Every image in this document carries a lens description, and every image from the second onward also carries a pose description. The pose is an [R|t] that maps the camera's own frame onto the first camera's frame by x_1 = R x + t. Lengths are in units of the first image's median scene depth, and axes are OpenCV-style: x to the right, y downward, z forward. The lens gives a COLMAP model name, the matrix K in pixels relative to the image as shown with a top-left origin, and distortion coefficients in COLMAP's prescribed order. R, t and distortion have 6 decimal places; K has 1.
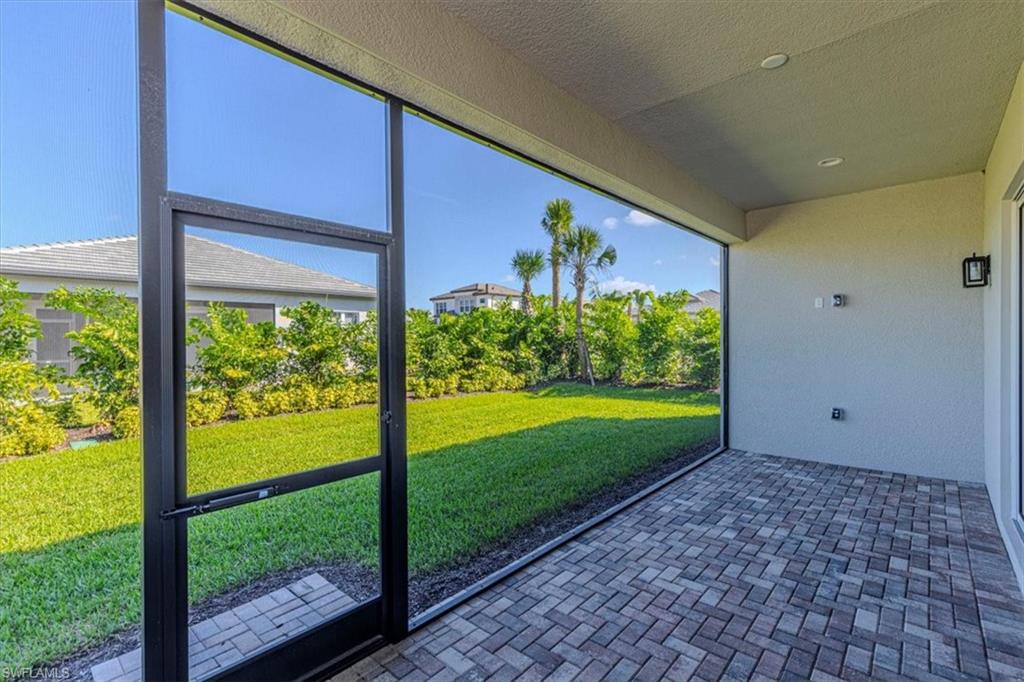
lens RADIAL K [[464.1, 0, 516.9], [0, 464.1, 340.0], [0, 0, 1]] dist [0.005586, 0.001958]
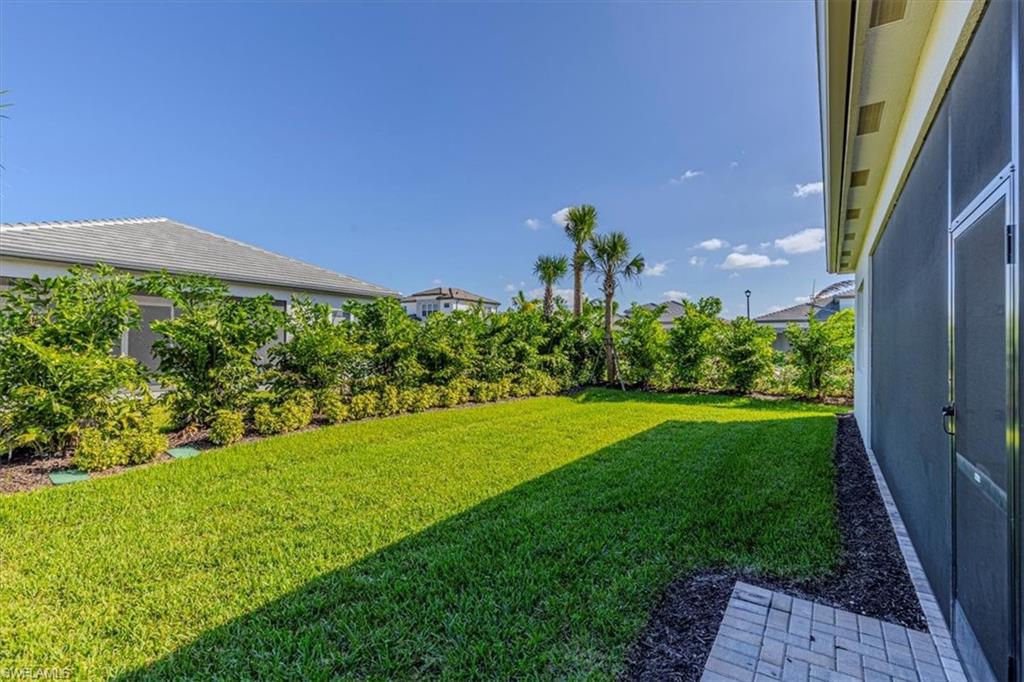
lens RADIAL K [[464.1, 0, 512.9], [0, 464.1, 336.9], [0, 0, 1]] dist [0.005586, 0.001958]
pose [[0.991184, 0.020691, 0.130864, -0.343128], [-0.017874, 0.999583, -0.022663, 0.013338], [-0.131278, 0.020124, 0.991141, 0.041401]]
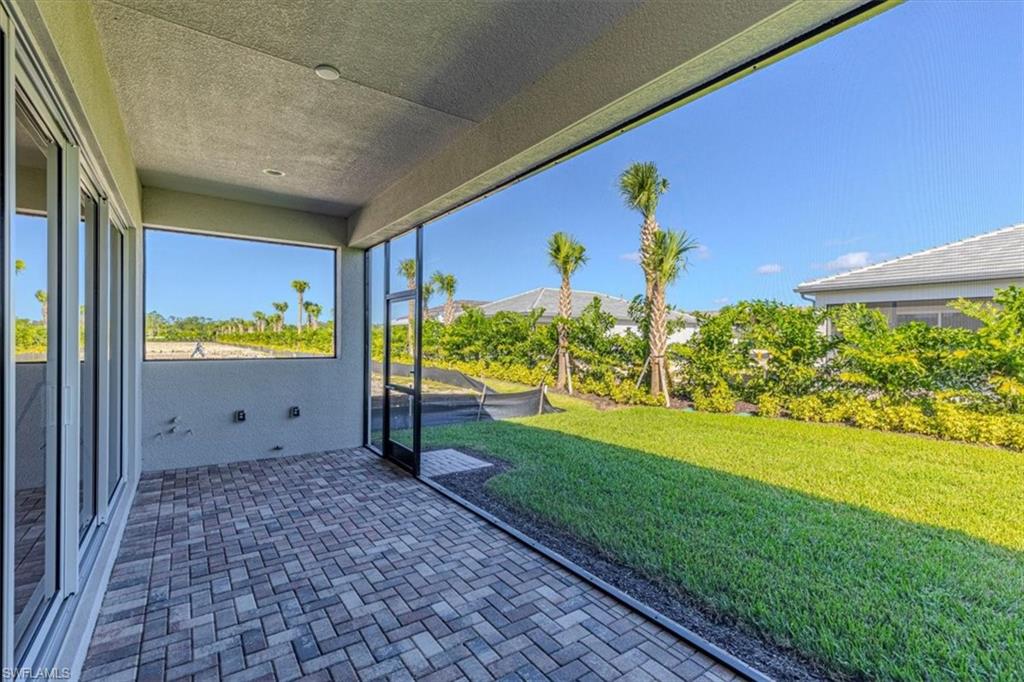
lens RADIAL K [[464.1, 0, 514.1], [0, 464.1, 345.5], [0, 0, 1]] dist [0.005586, 0.001958]
pose [[-0.226981, 0.018212, -0.973729, 0.450772], [-0.014726, 0.999647, 0.022129, -0.003921], [0.973788, 0.019362, -0.226633, 0.504551]]
